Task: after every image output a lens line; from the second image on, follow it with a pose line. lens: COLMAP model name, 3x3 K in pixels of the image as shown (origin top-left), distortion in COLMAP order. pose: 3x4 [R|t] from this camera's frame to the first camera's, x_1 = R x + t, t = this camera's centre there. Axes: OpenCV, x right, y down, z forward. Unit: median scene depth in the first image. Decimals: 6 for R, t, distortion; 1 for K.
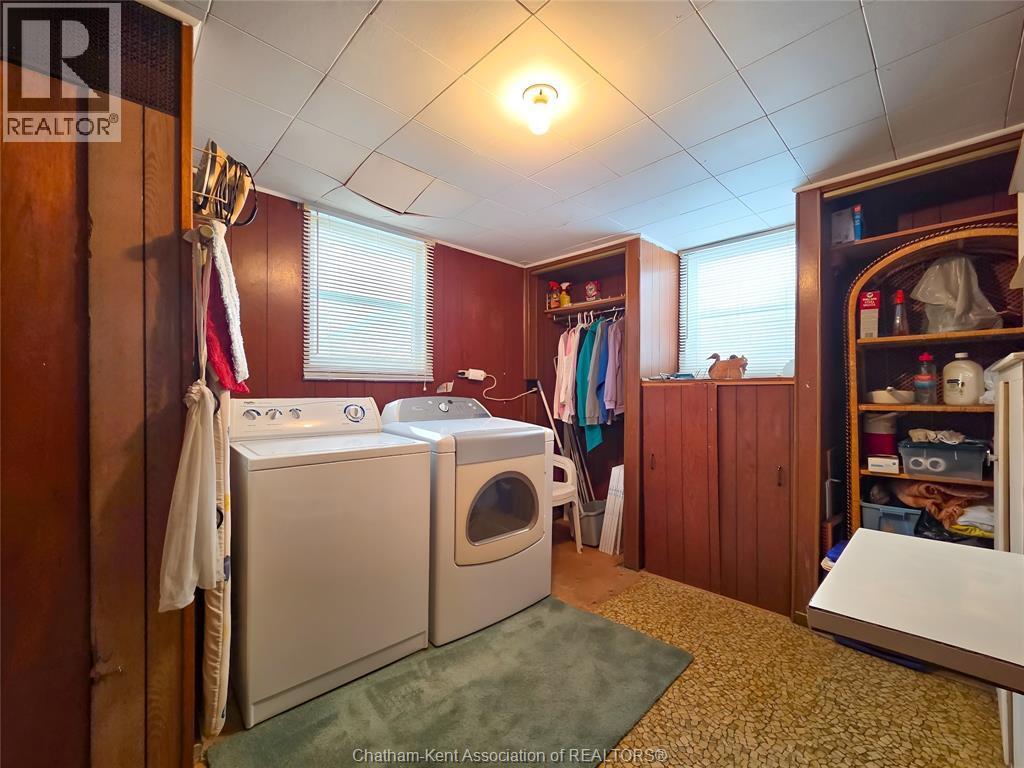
lens RADIAL K [[426.5, 0, 511.6], [0, 426.5, 390.8], [0, 0, 1]] dist [-0.000344, 0.000052]
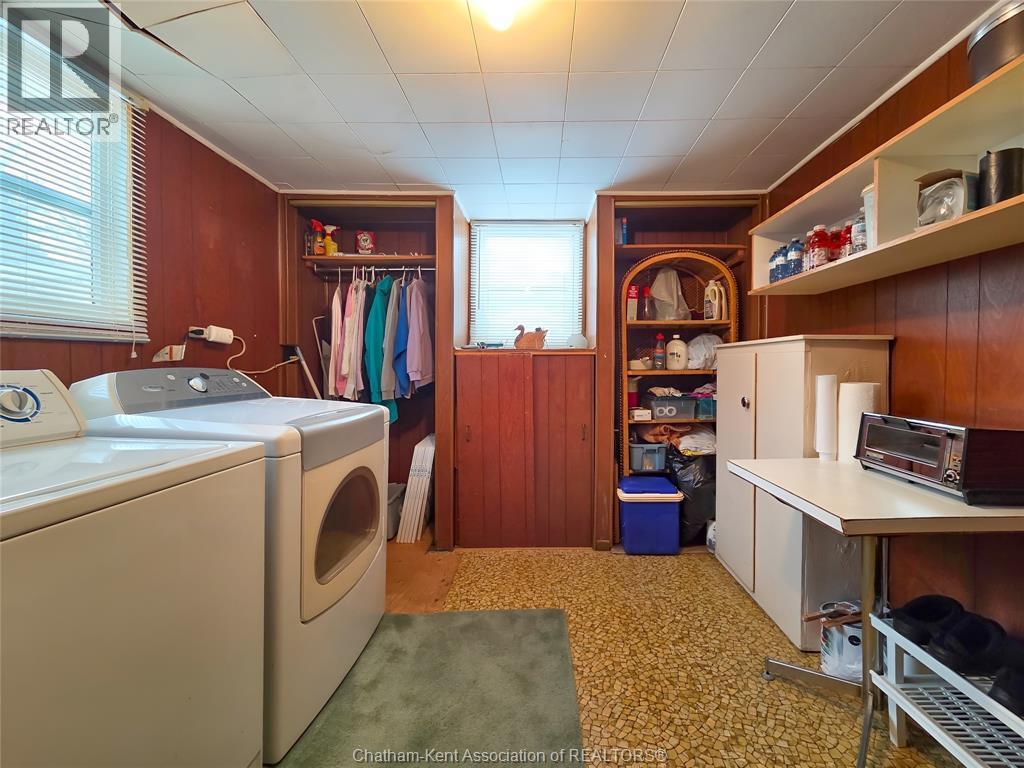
lens RADIAL K [[431.2, 0, 512.4], [0, 431.2, 374.1], [0, 0, 1]] dist [0.000194, -0.000034]
pose [[0.700129, -0.017026, 0.713814, -0.319290], [-0.000033, 0.999715, 0.023879, 0.008976], [-0.714017, -0.016742, 0.699929, 0.268473]]
